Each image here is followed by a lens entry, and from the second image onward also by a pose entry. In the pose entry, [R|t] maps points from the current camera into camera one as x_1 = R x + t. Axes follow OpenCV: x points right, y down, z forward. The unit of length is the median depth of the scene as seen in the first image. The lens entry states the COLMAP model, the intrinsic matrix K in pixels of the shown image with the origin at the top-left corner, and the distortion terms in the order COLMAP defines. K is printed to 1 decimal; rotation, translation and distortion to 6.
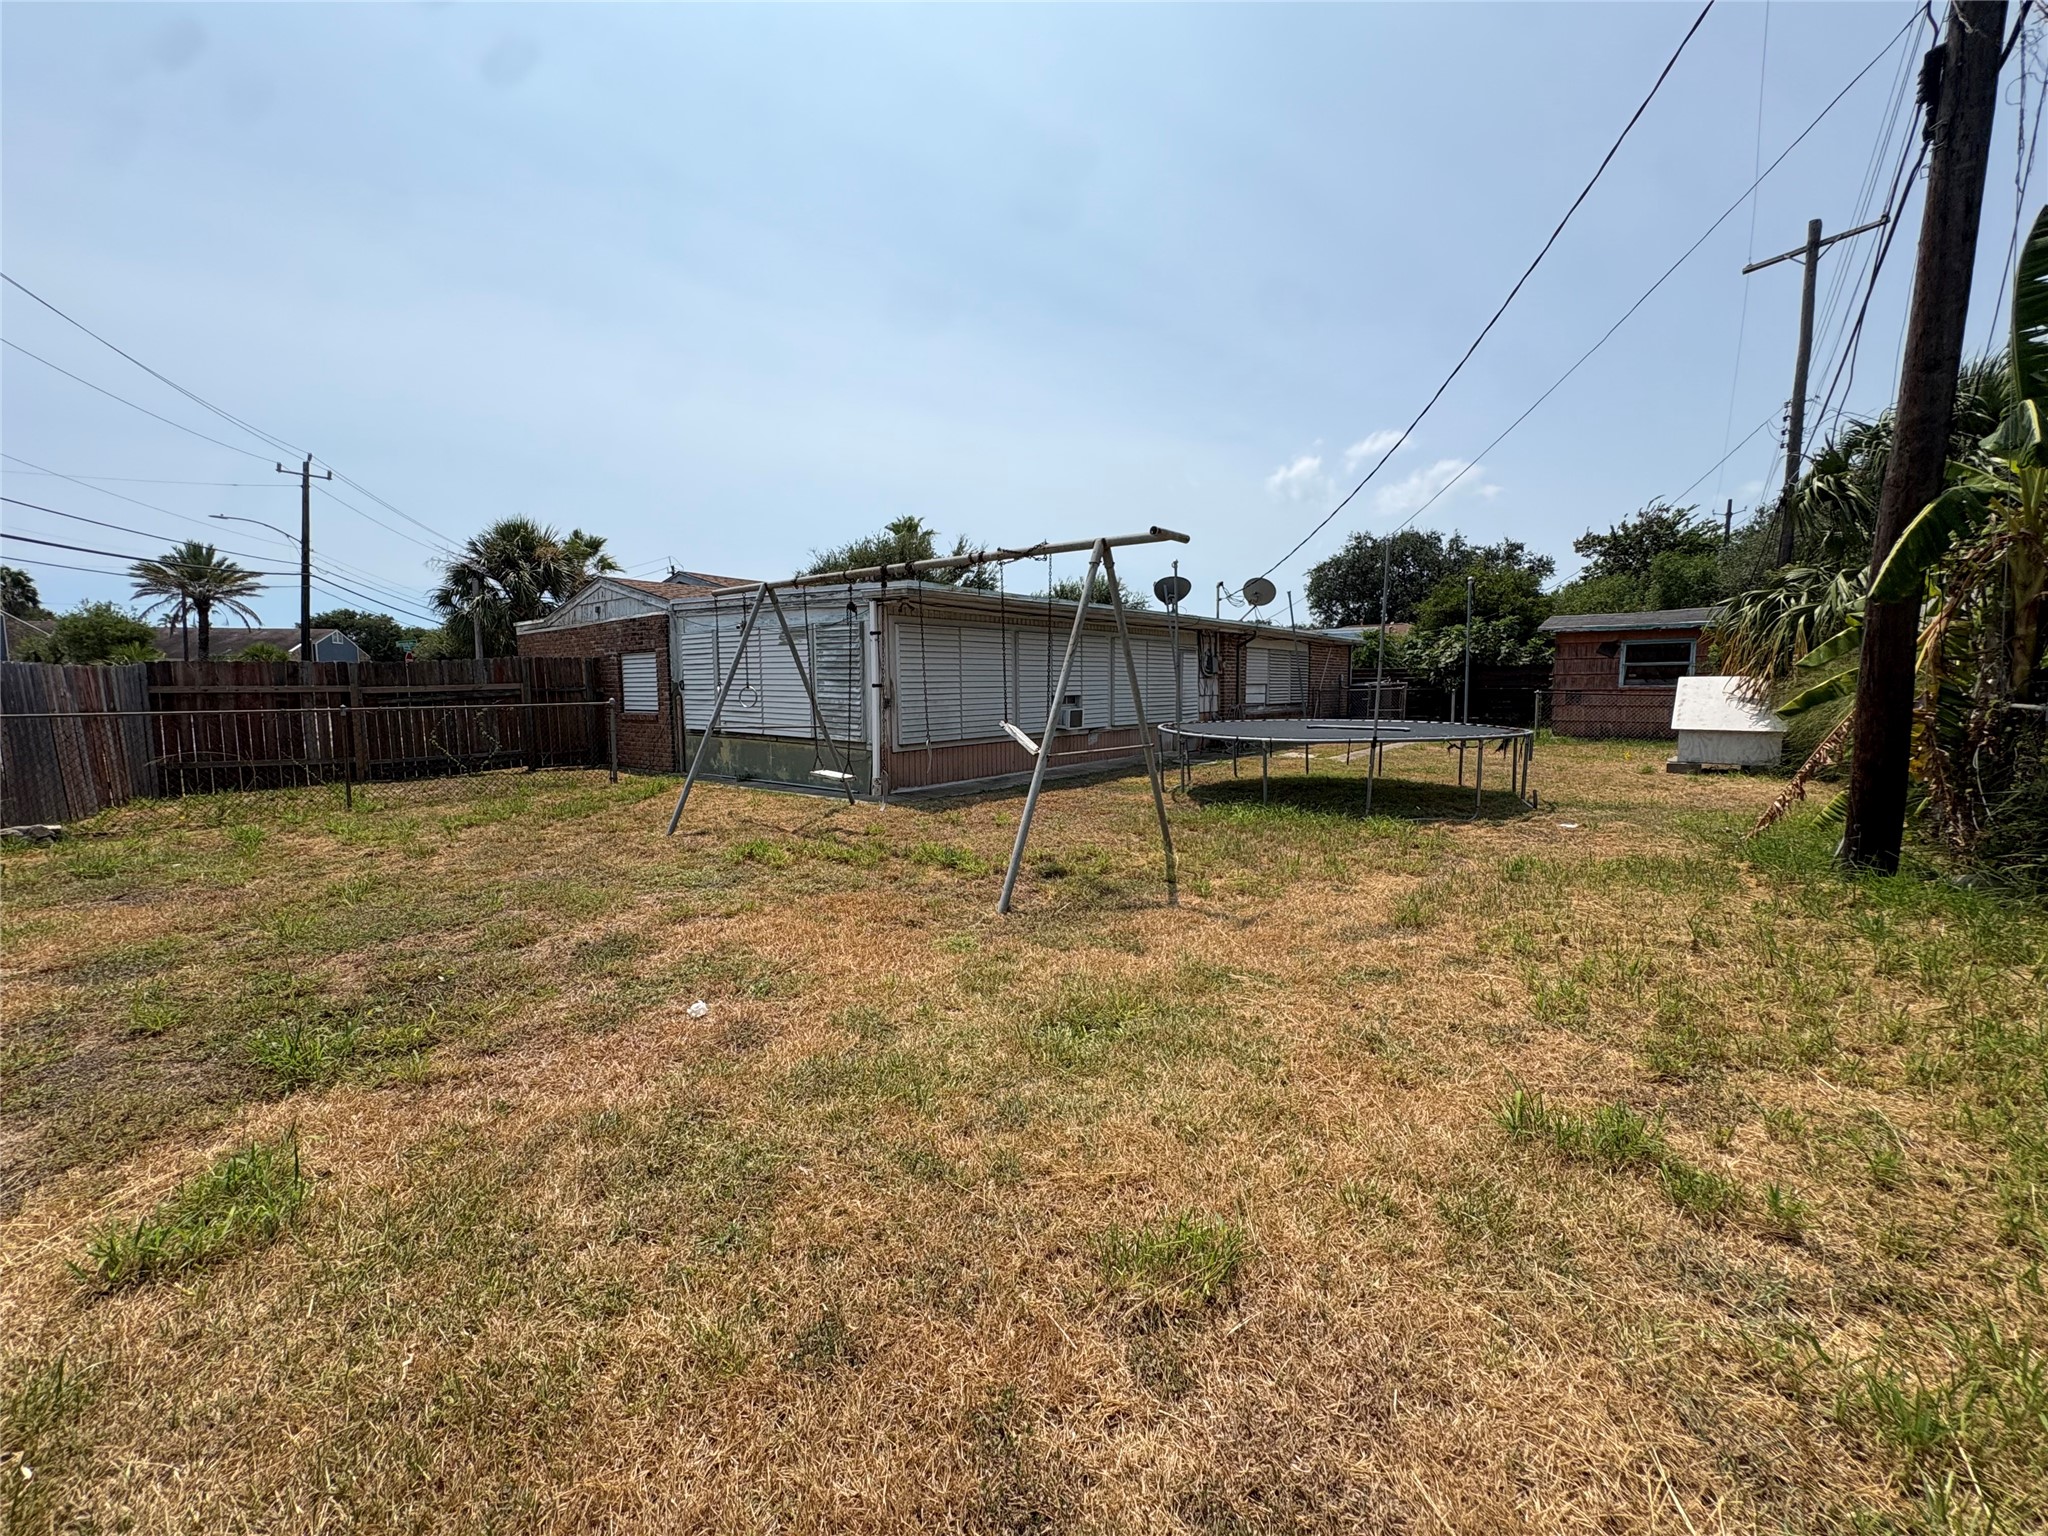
lens RADIAL K [[817.4, 0, 1021.5], [0, 817.4, 764.2], [0, 0, 1]] dist [0.001183, -0.000037]
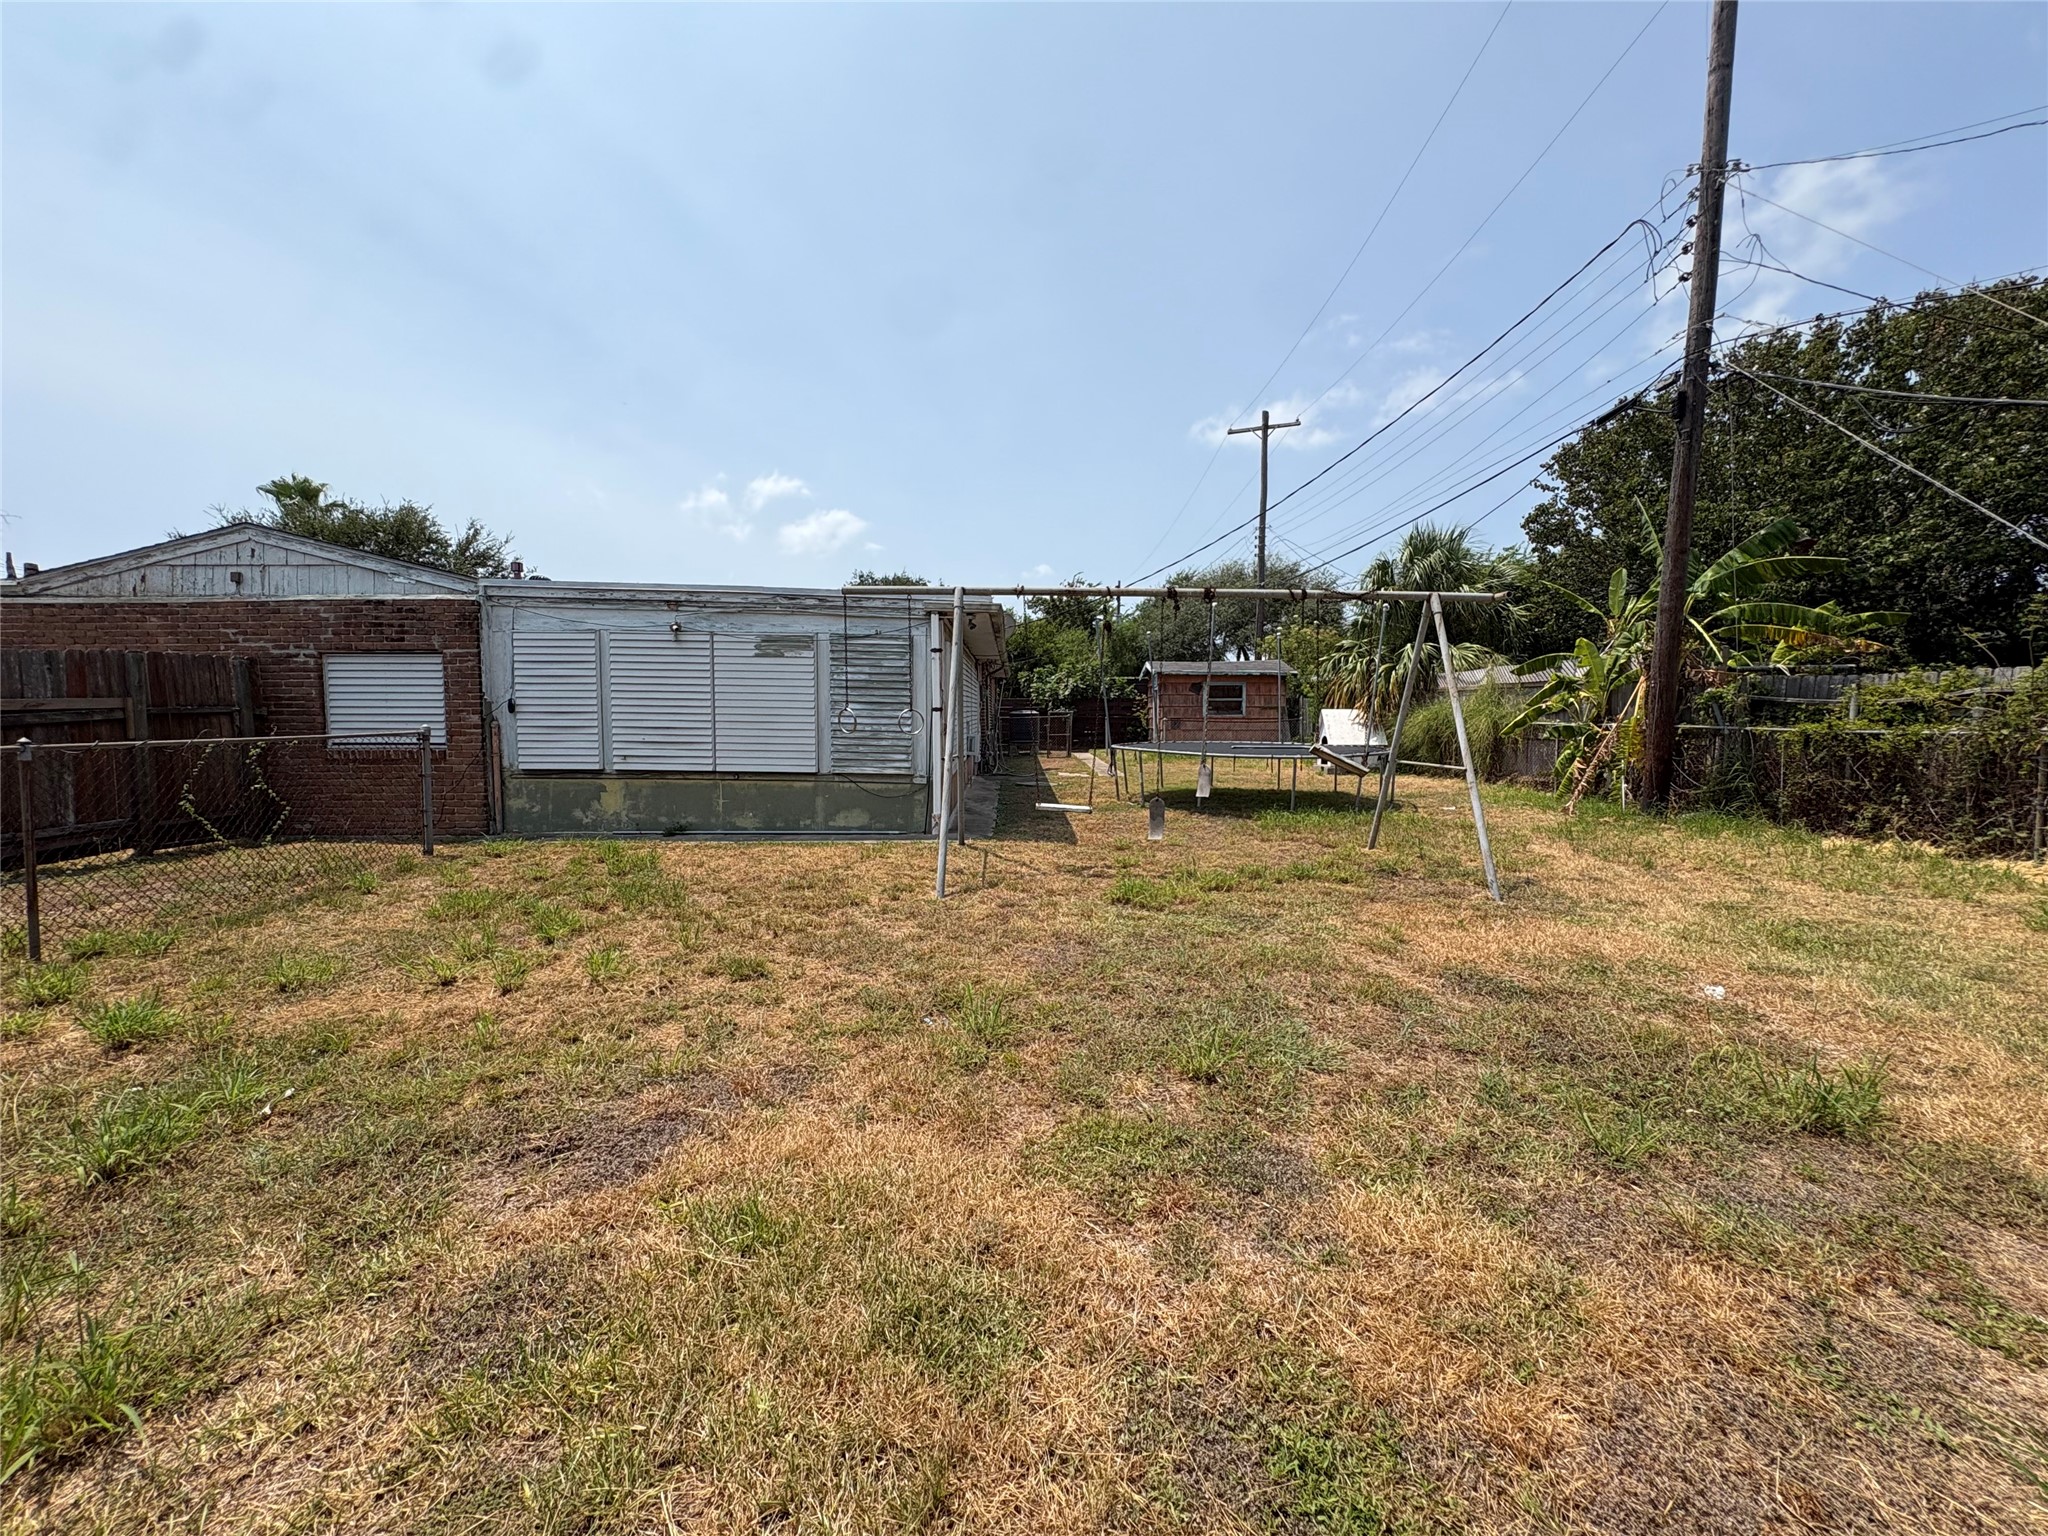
lens RADIAL K [[814.5, 0, 1024.0], [0, 814.5, 768.0], [0, 0, 1]] dist [-0.001050, 0.000392]
pose [[0.771814, -0.035127, 0.634878, -0.508750], [0.053506, 0.998519, -0.009800, -0.014502], [-0.633594, 0.041534, 0.772550, 0.199596]]
